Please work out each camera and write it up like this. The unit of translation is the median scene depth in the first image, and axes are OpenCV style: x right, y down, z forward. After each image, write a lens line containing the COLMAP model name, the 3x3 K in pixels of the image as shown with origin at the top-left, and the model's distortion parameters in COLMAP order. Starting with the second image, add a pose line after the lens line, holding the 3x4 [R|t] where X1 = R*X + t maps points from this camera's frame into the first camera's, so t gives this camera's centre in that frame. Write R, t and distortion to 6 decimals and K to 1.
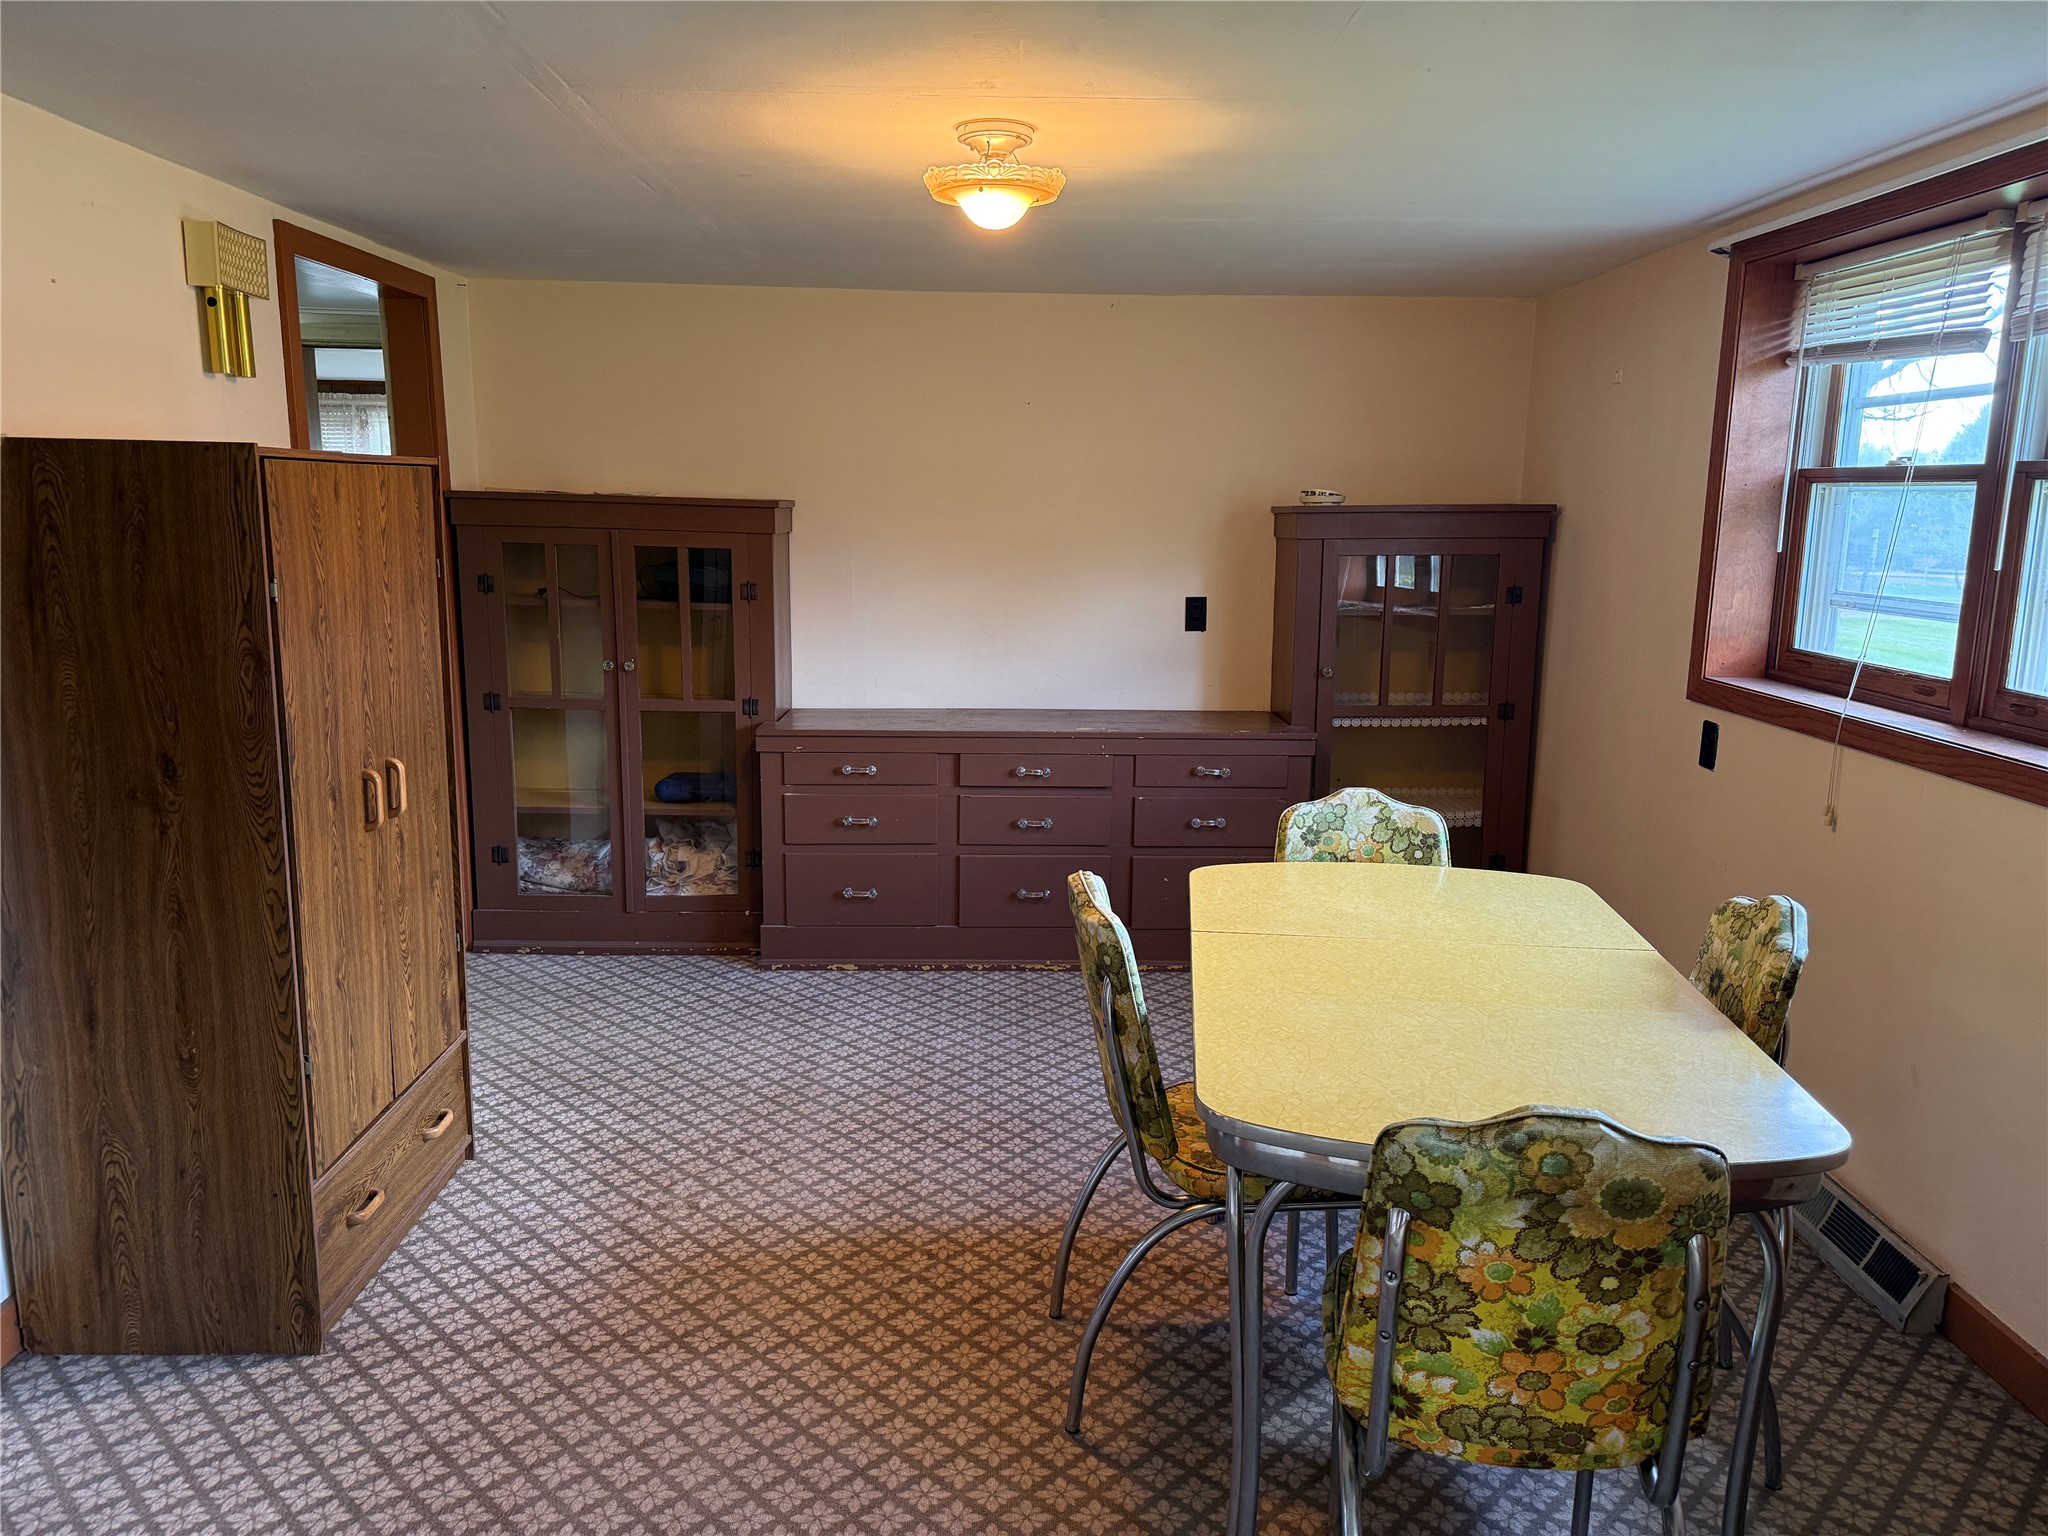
lens RADIAL K [[1441.4, 0, 1050.4], [0, 1441.4, 759.6], [0, 0, 1]] dist [0.112923, -0.171123]
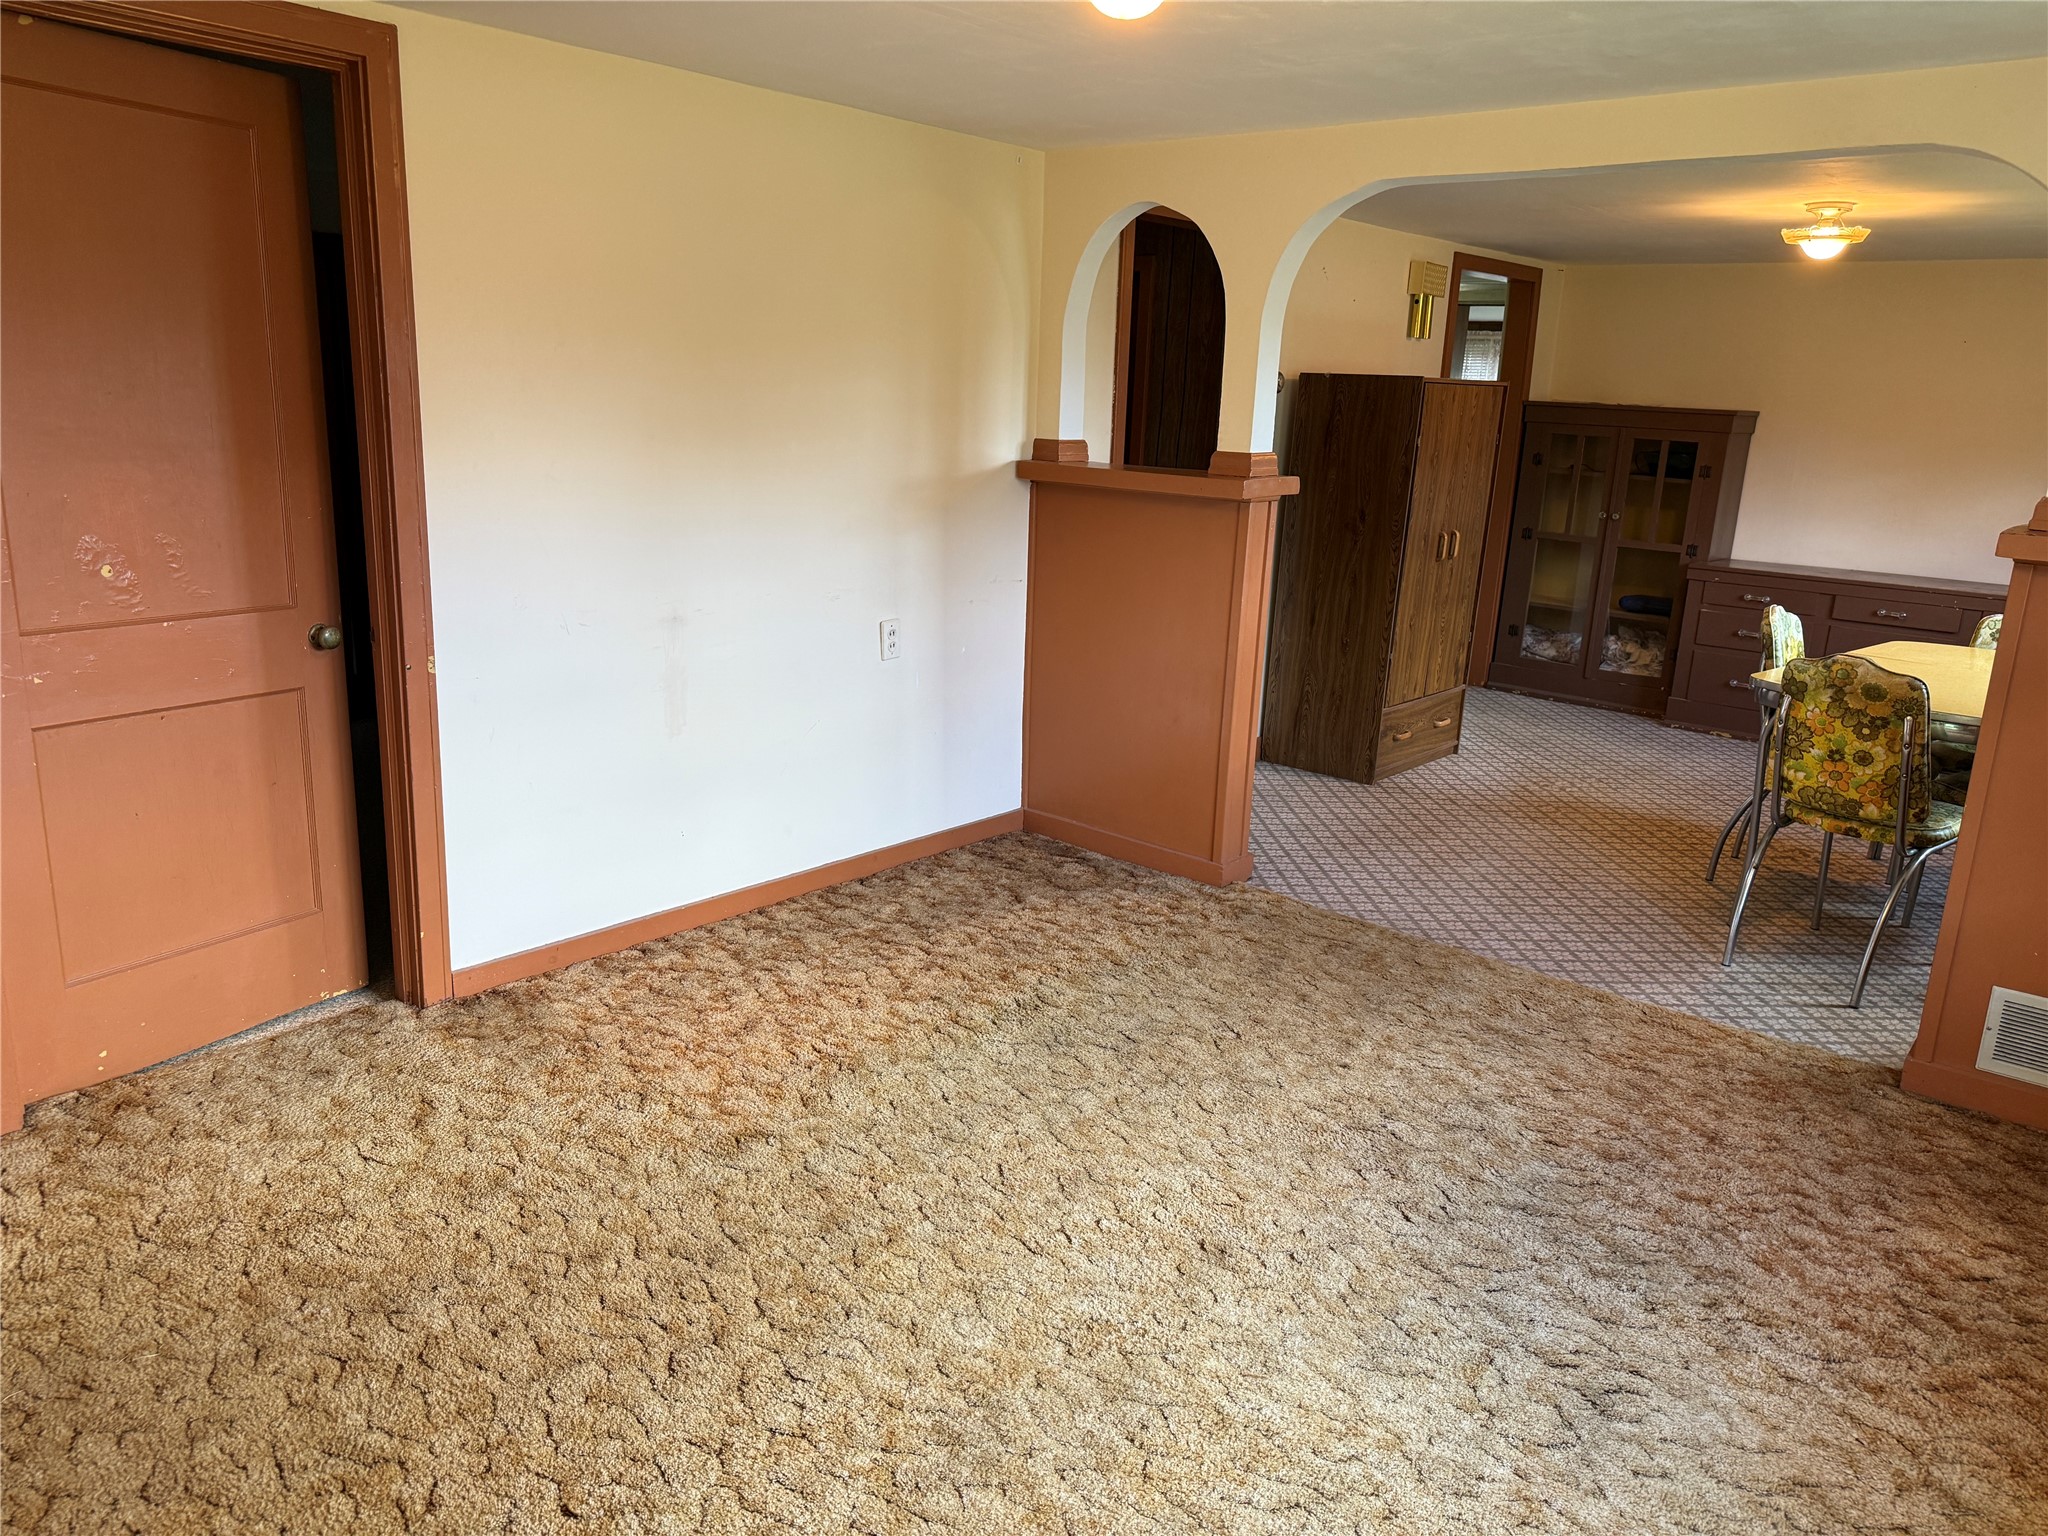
lens RADIAL K [[1458.8, 0, 1023.4], [0, 1458.8, 758.9], [0, 0, 1]] dist [0.177430, -0.297479]
pose [[0.735252, 0.180869, -0.653216, 0.538331], [-0.149971, 0.983263, 0.103449, 0.193349], [0.660994, 0.021902, 0.750071, -0.982006]]
